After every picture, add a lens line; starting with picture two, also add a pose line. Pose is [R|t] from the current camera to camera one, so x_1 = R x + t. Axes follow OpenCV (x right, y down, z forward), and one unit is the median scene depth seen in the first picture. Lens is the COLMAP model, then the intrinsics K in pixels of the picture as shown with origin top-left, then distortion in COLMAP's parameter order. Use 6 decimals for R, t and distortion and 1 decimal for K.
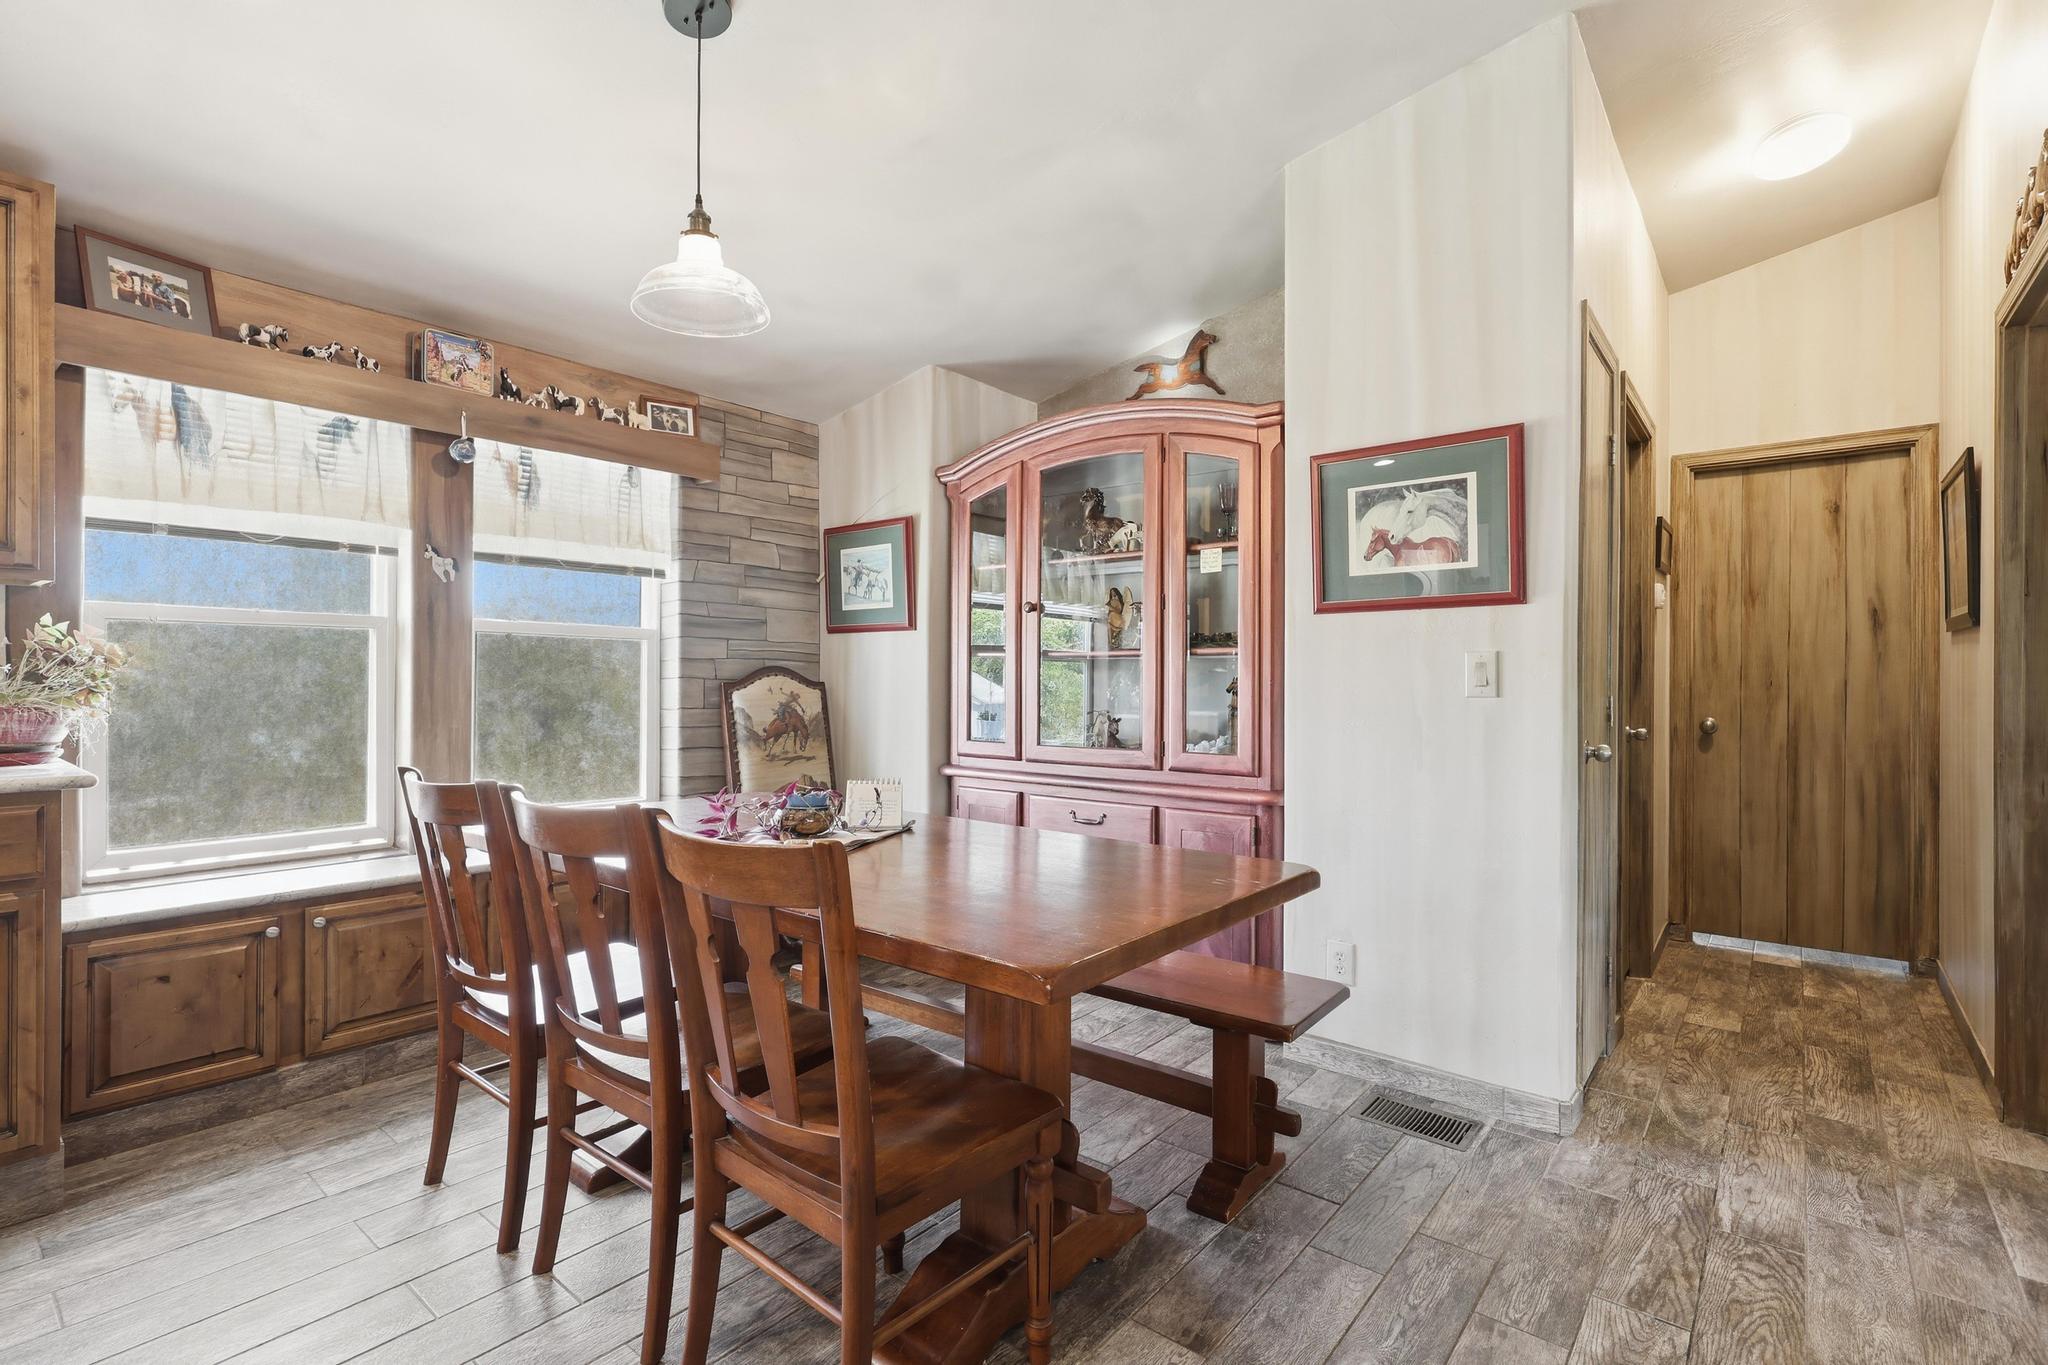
lens RADIAL K [[948.0, 0, 1025.2], [0, 948.0, 677.3], [0, 0, 1]] dist [0.002966, 0.000557]
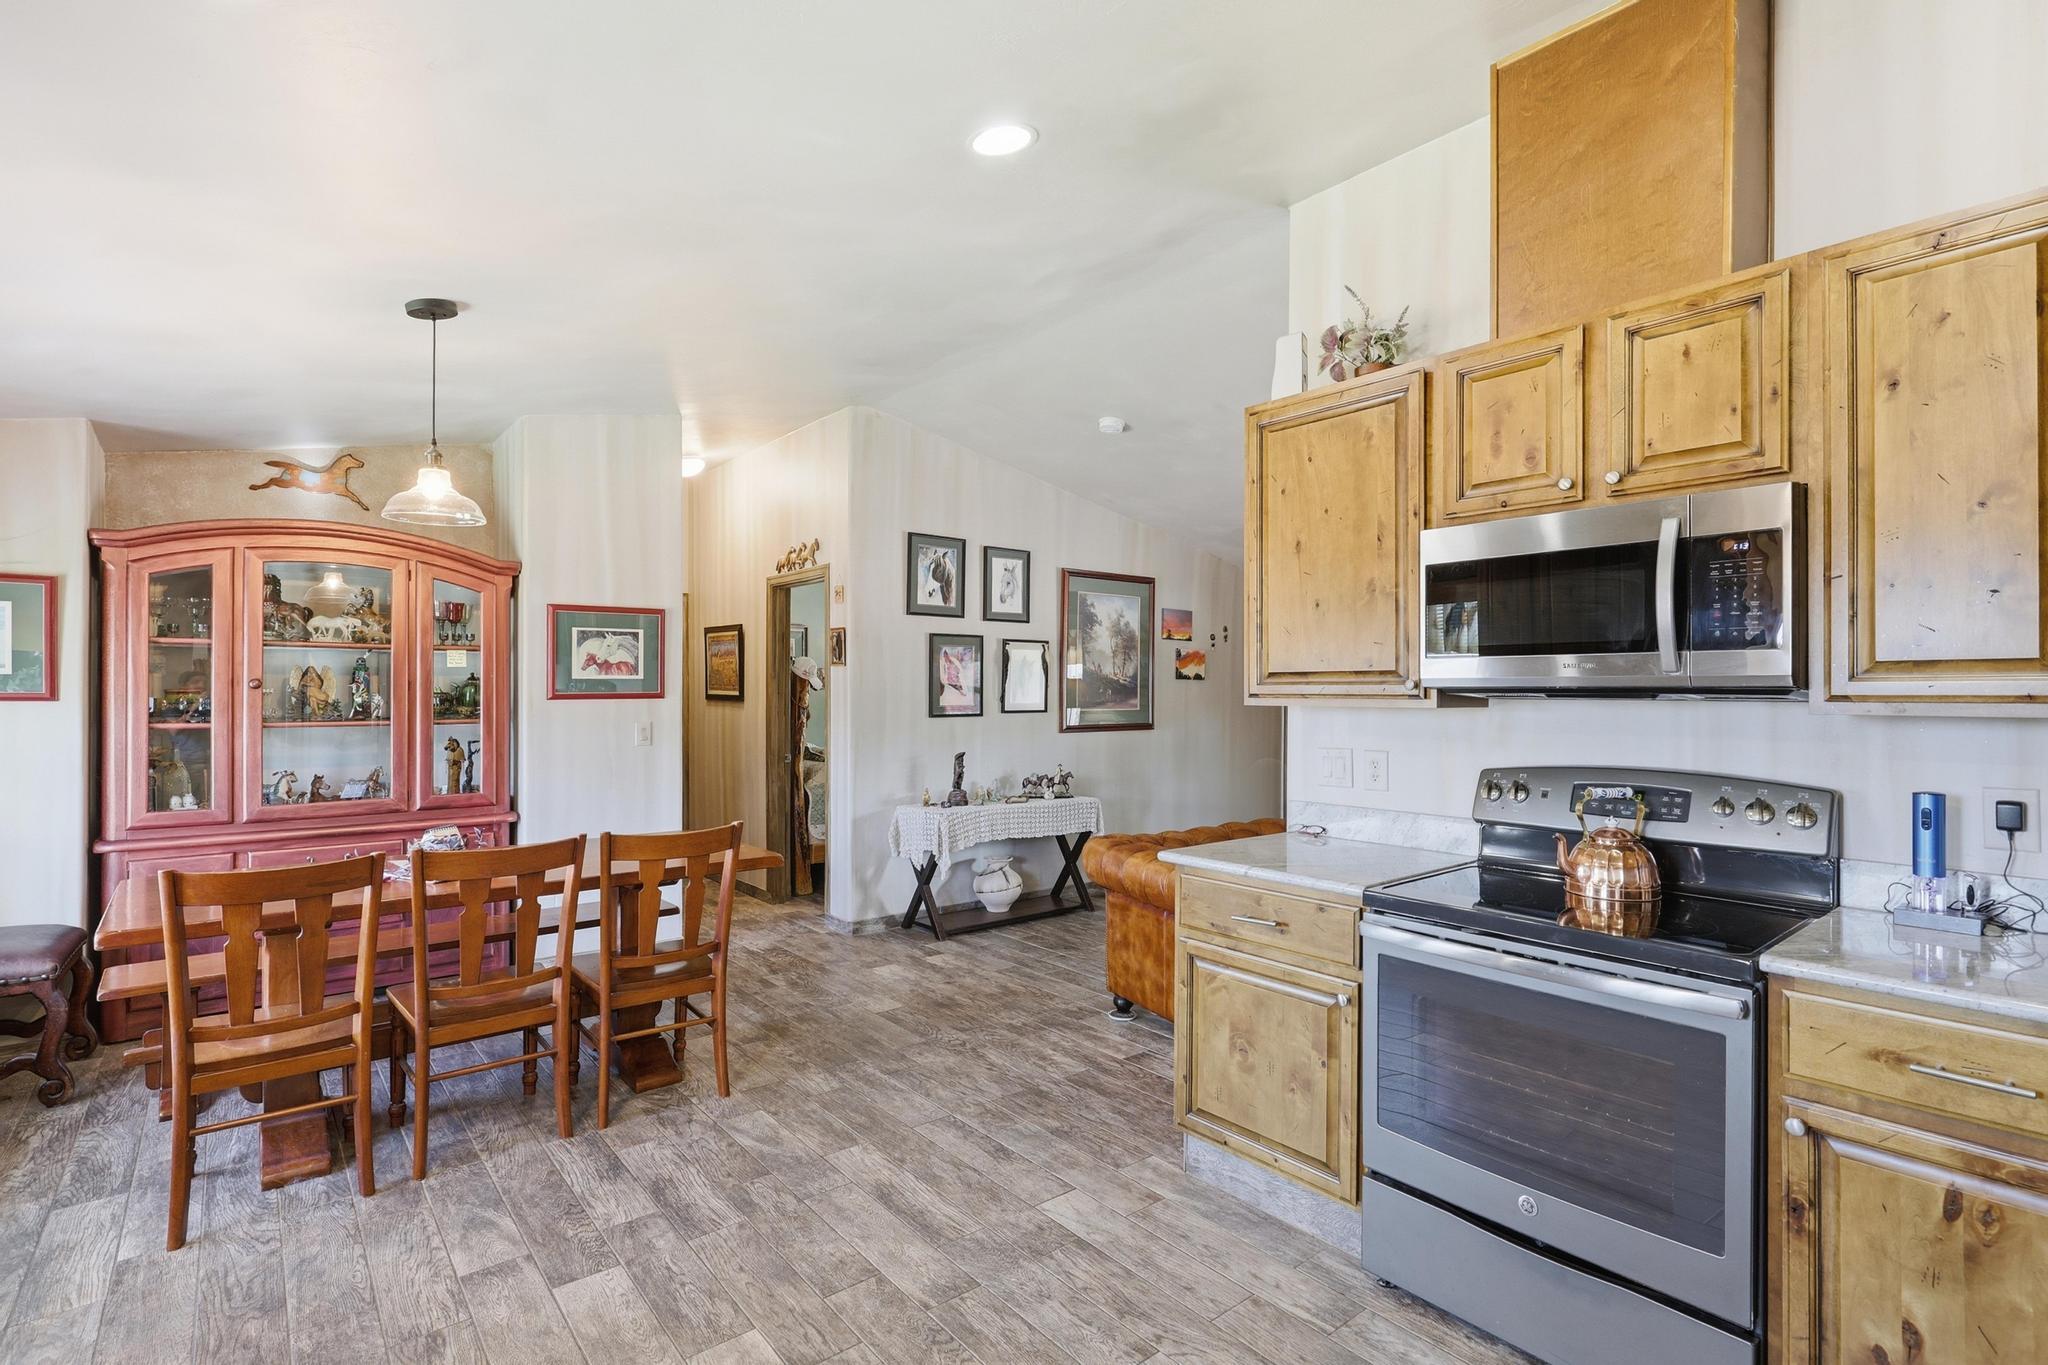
lens RADIAL K [[951.5, 0, 1018.9], [0, 951.5, 686.2], [0, 0, 1]] dist [-0.001429, 0.000180]
pose [[0.206661, 0.005270, 0.978398, -1.259645], [-0.001590, 0.999986, -0.005051, -0.091908], [-0.978411, -0.000512, 0.206666, -0.152500]]
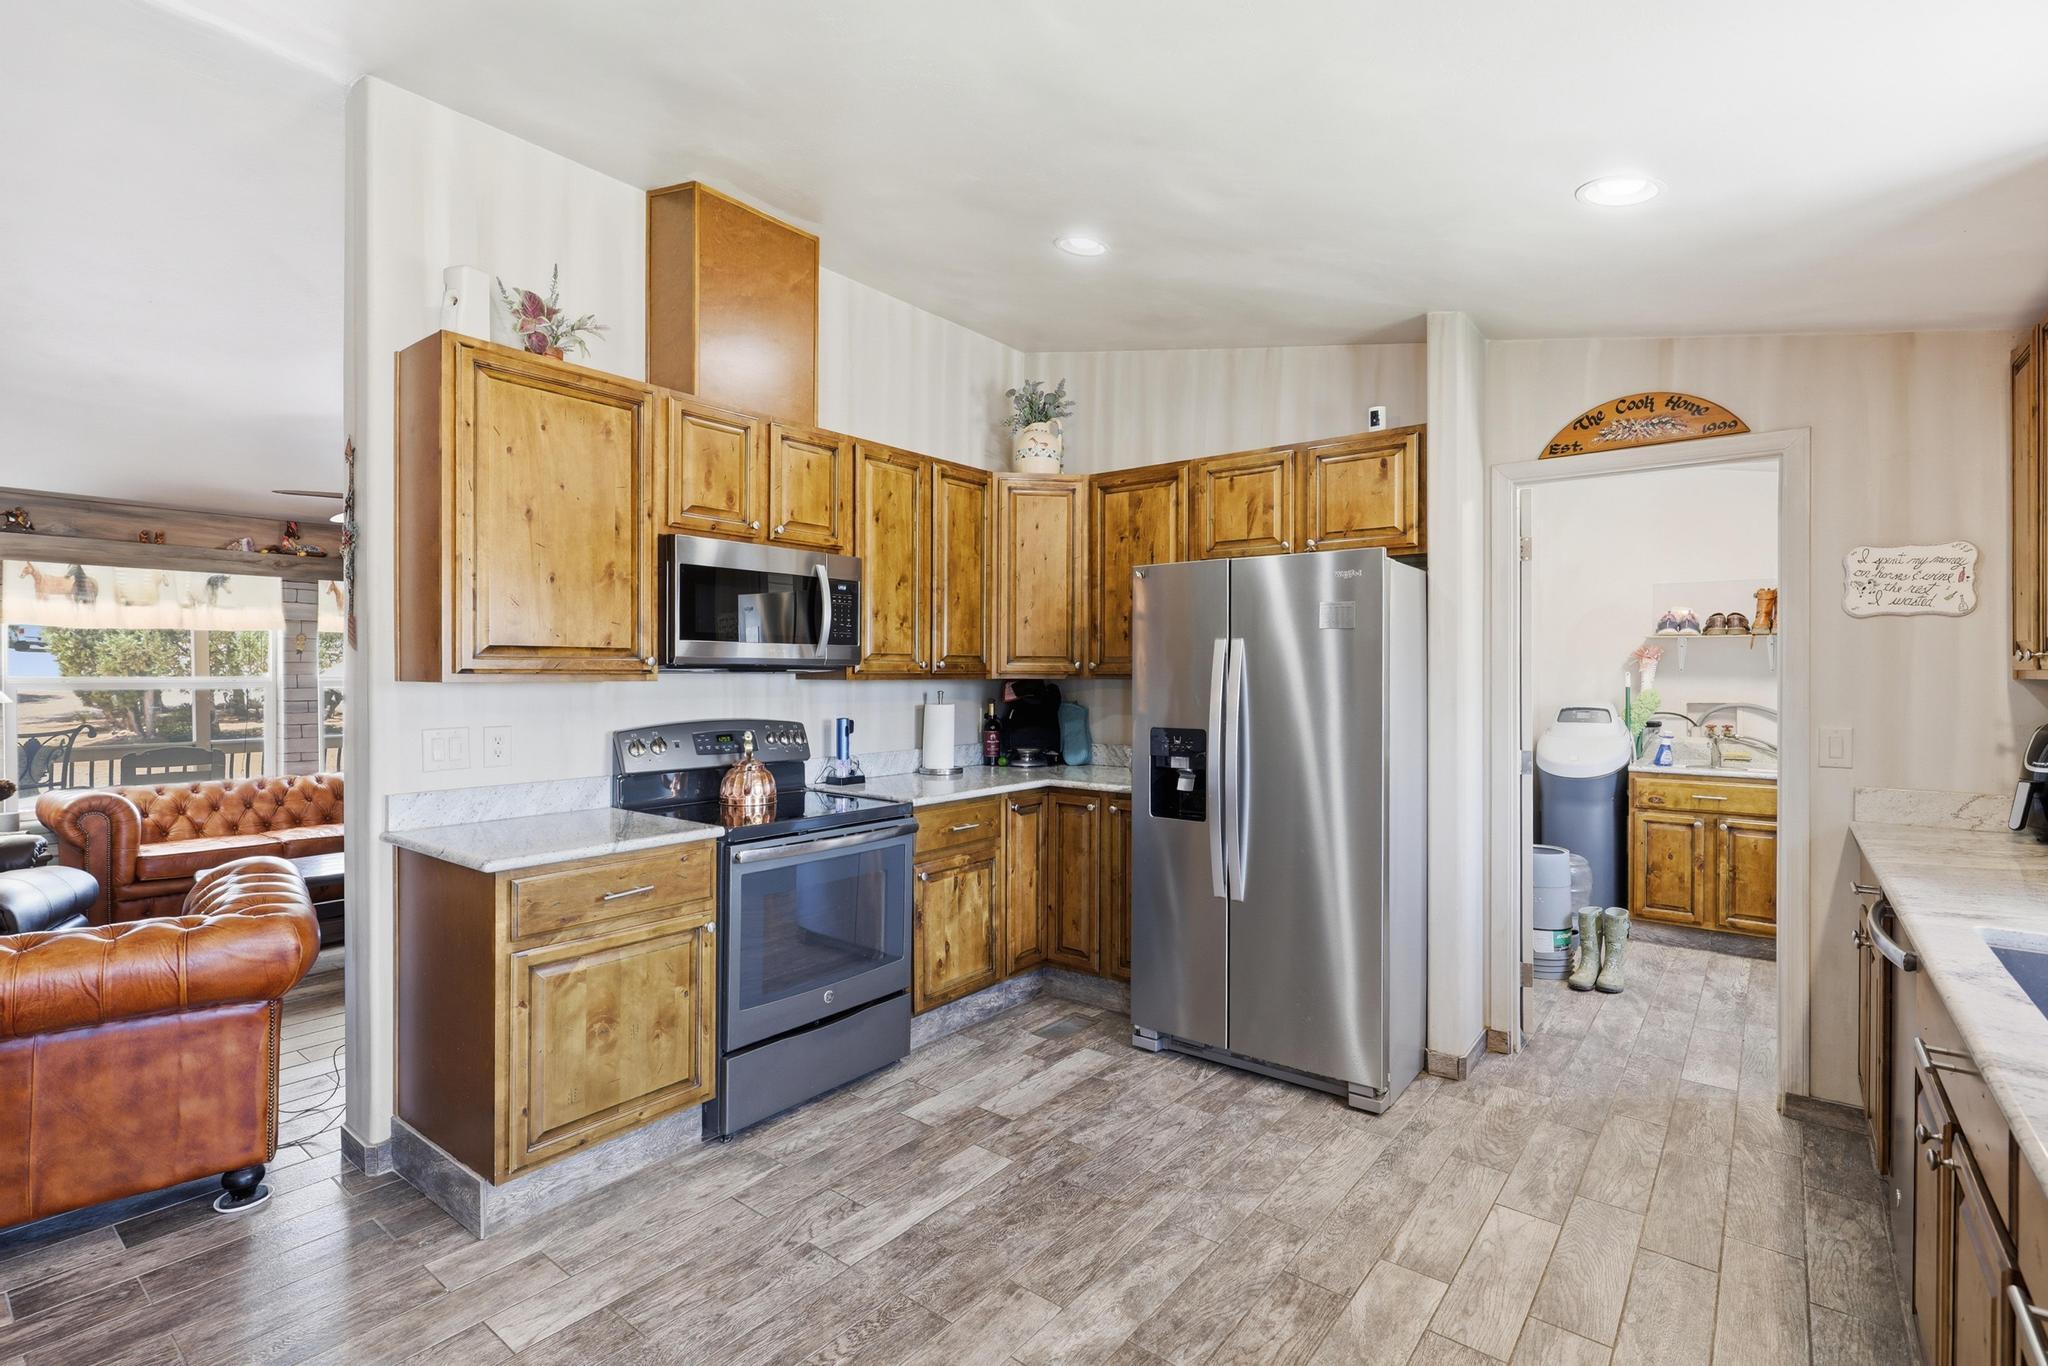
lens RADIAL K [[951.5, 0, 1018.8], [0, 951.5, 673.1], [0, 0, 1]] dist [-0.001429, 0.000180]
pose [[-0.999949, -0.005887, -0.008209, -0.671006], [-0.005906, 0.999980, 0.002249, -0.090086], [0.008195, 0.002297, -0.999964, 0.774462]]
